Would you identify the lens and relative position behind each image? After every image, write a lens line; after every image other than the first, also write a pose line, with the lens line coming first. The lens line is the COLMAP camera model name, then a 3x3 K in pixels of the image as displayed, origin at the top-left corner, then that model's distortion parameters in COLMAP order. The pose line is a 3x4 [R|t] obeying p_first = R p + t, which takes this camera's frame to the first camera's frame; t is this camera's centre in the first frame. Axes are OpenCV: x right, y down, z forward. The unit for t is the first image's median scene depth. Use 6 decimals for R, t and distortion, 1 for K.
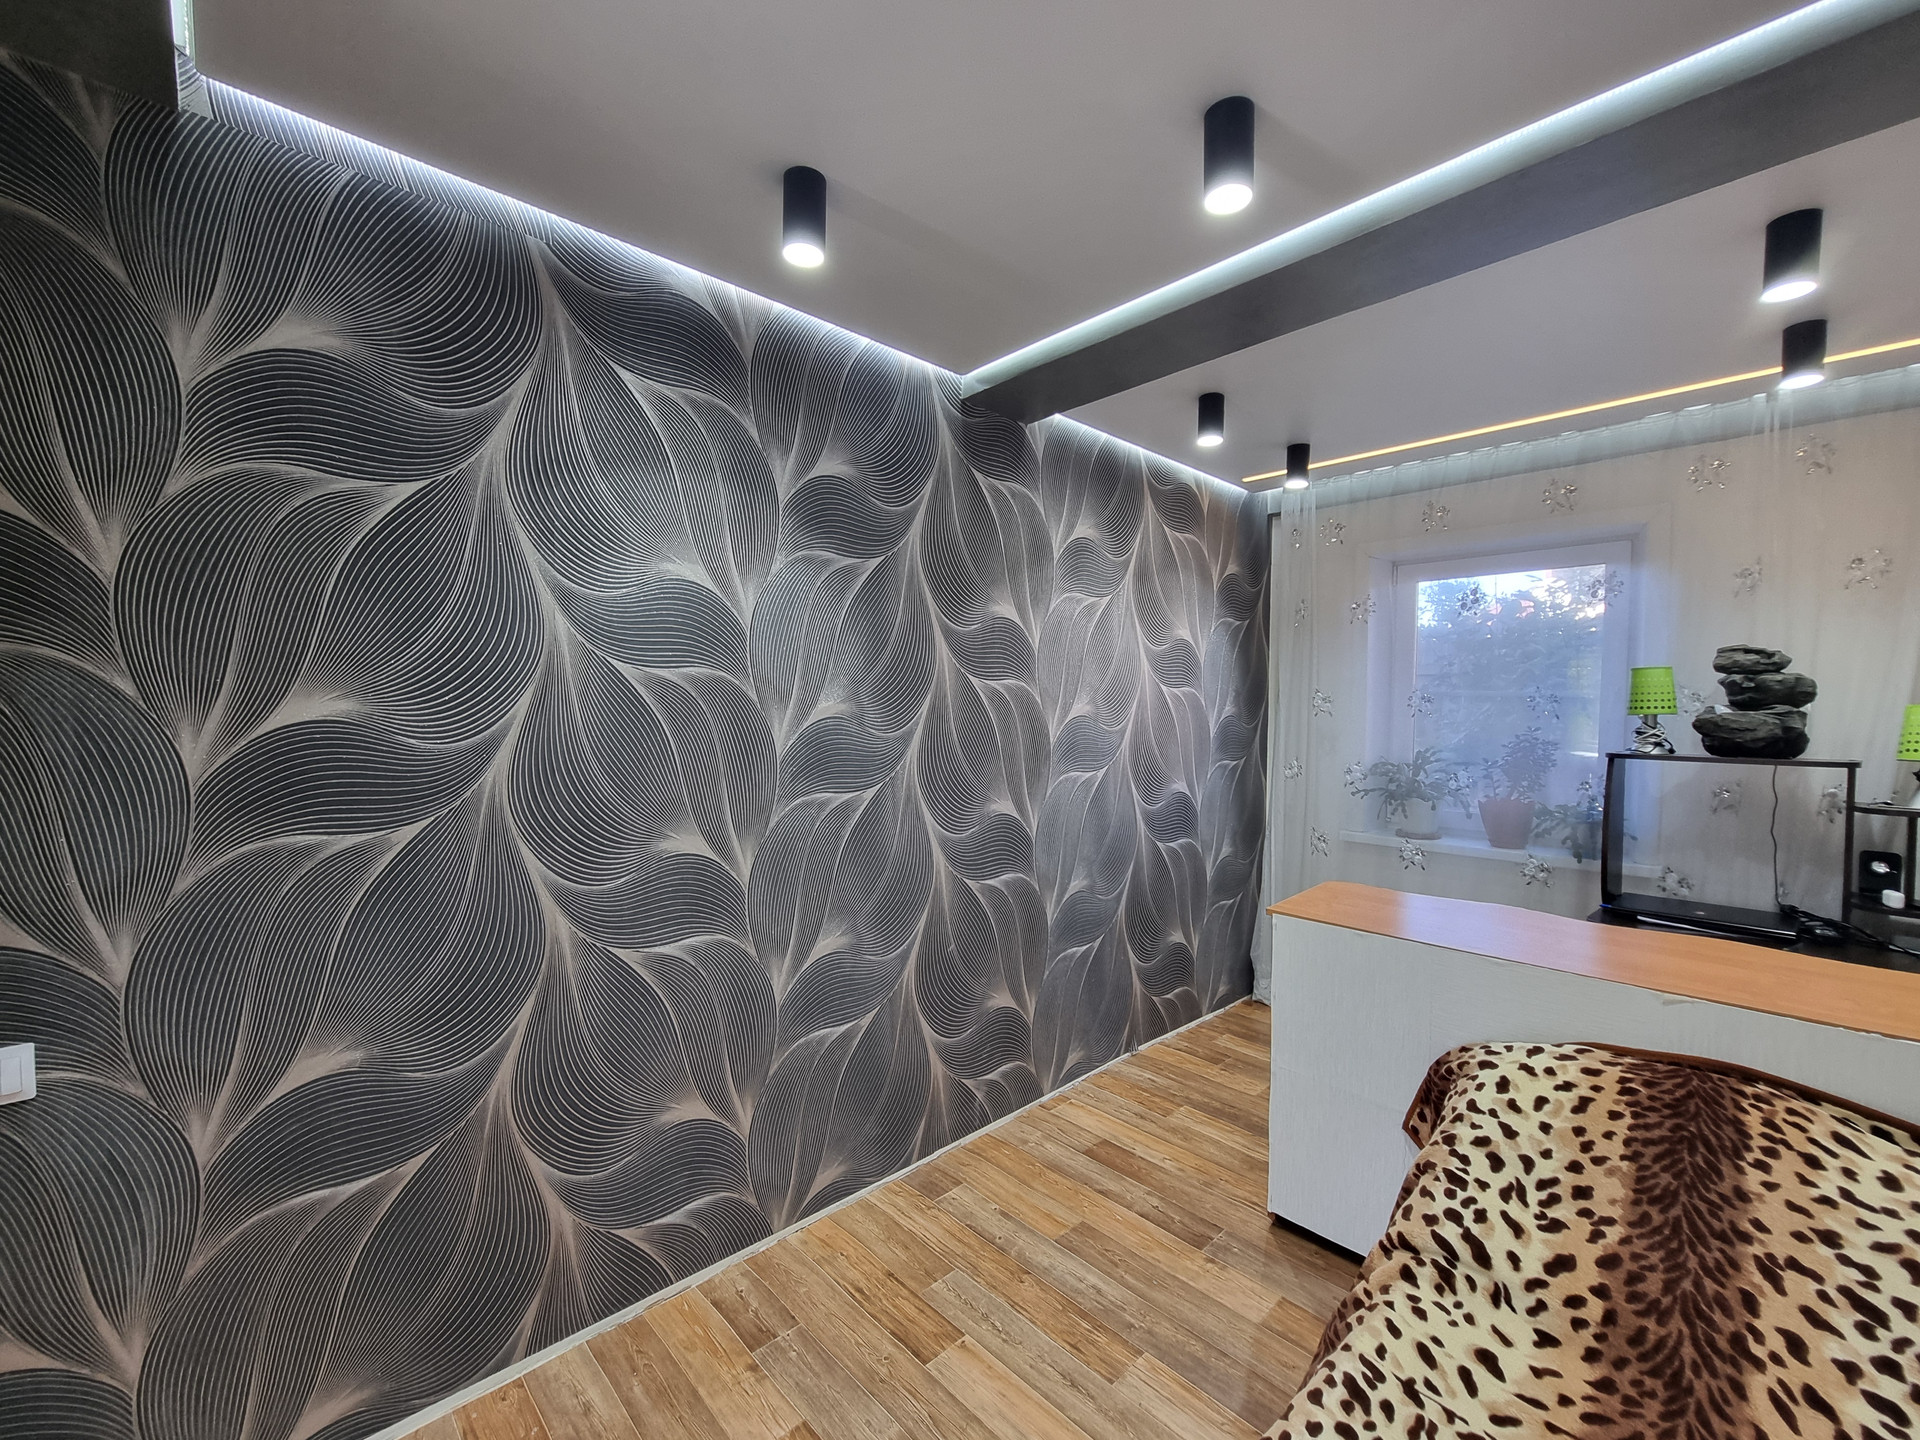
lens RADIAL K [[796.9, 0, 967.2], [0, 796.9, 731.5], [0, 0, 1]] dist [-0.007651, 0.000558]
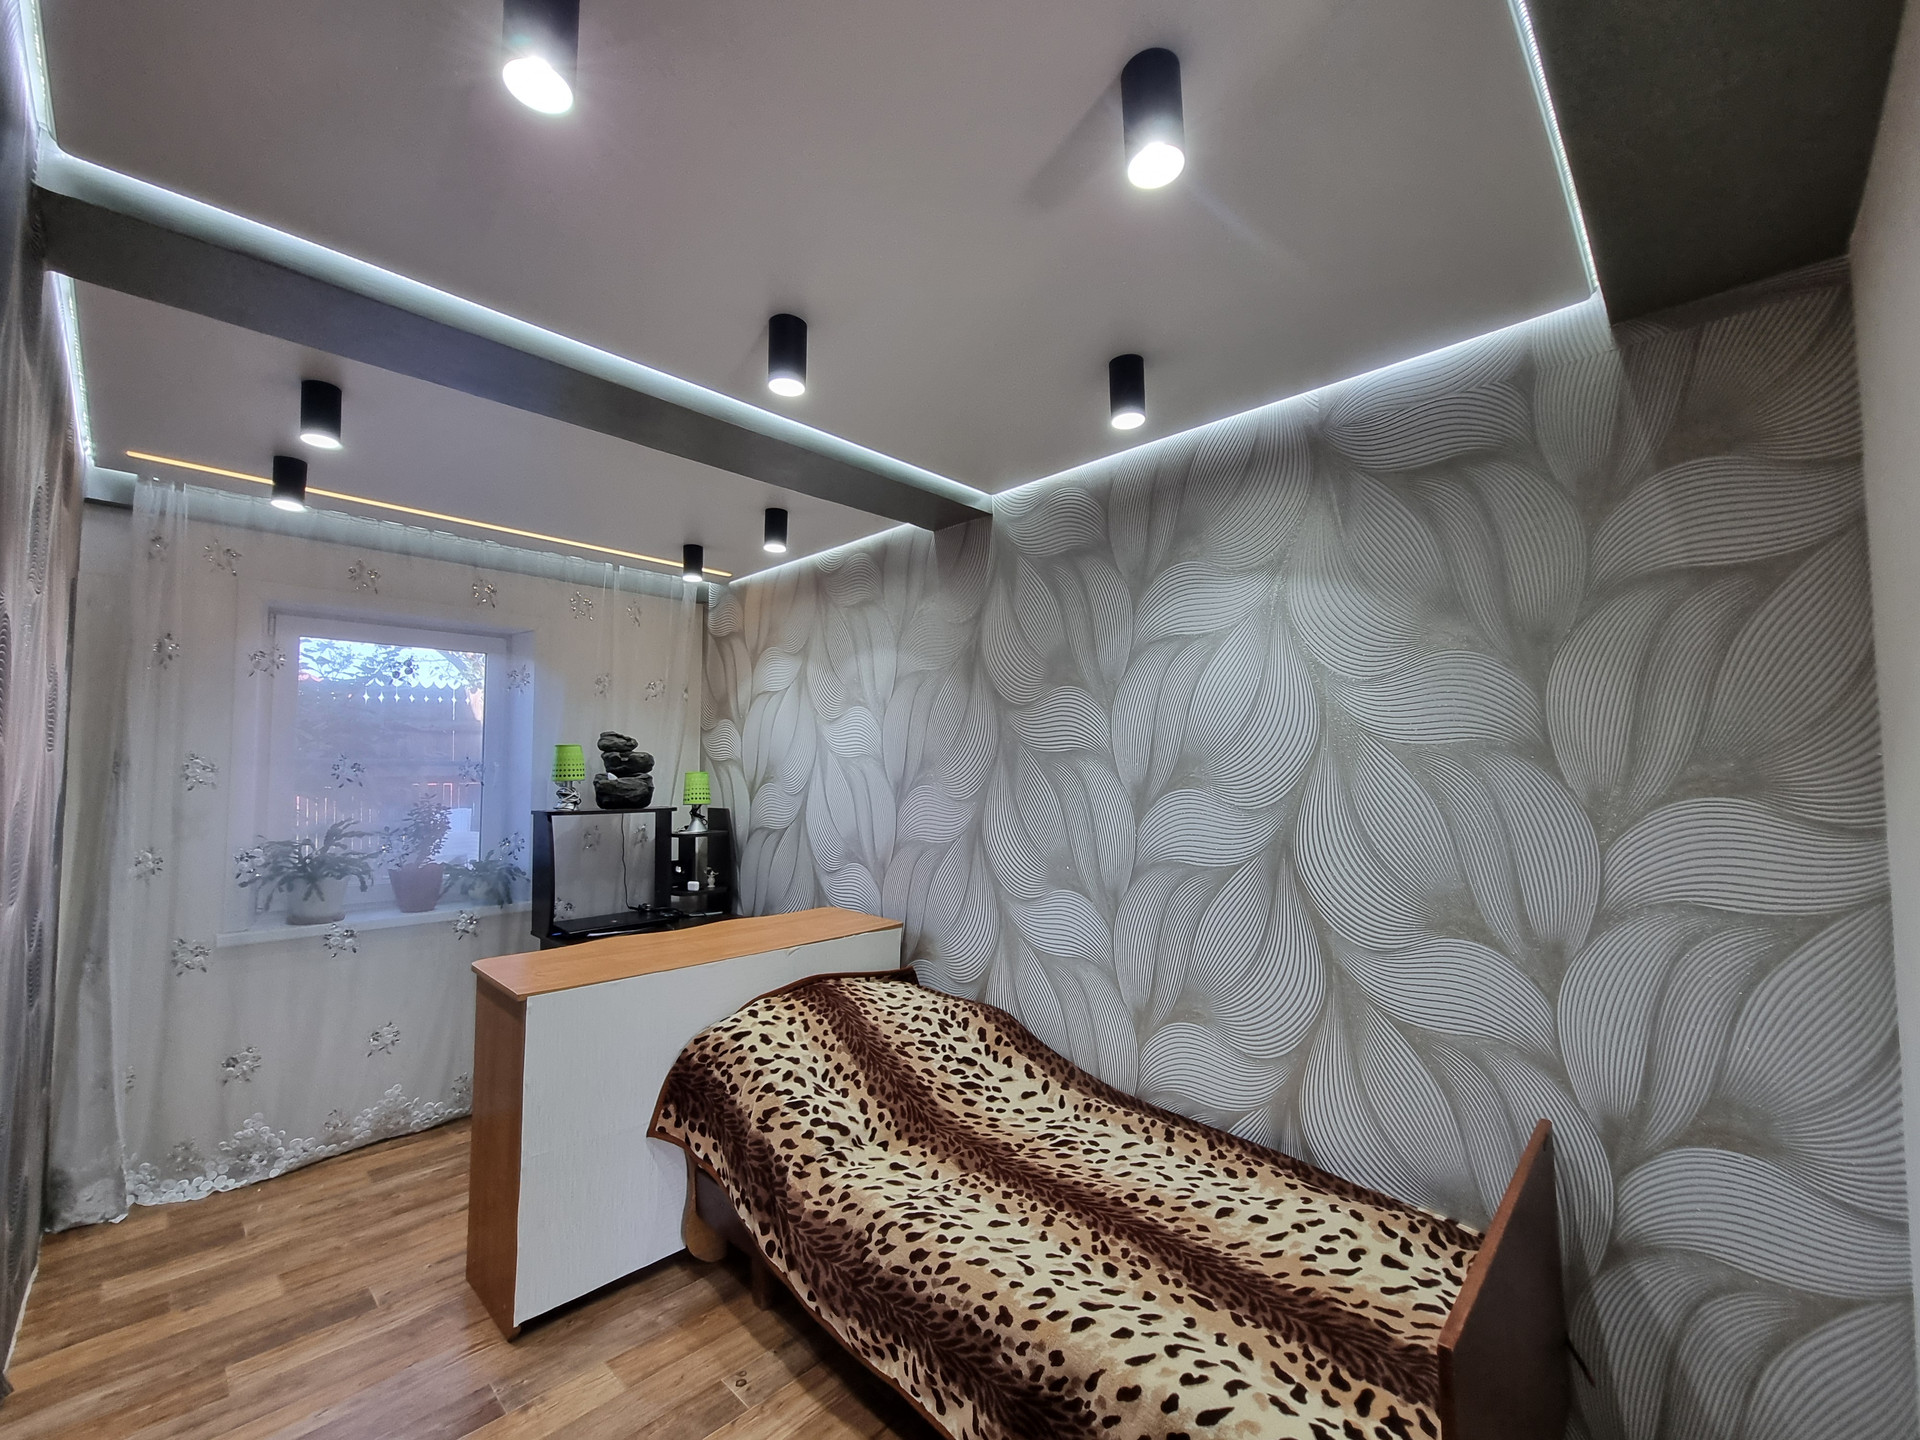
lens RADIAL K [[796.9, 0, 967.2], [0, 796.9, 731.5], [0, 0, 1]] dist [-0.007651, 0.000558]
pose [[-0.057281, 0.039286, 0.997585, -0.902725], [0.034496, 0.998707, -0.037349, -0.055923], [-0.997762, 0.032273, -0.058562, 0.762181]]
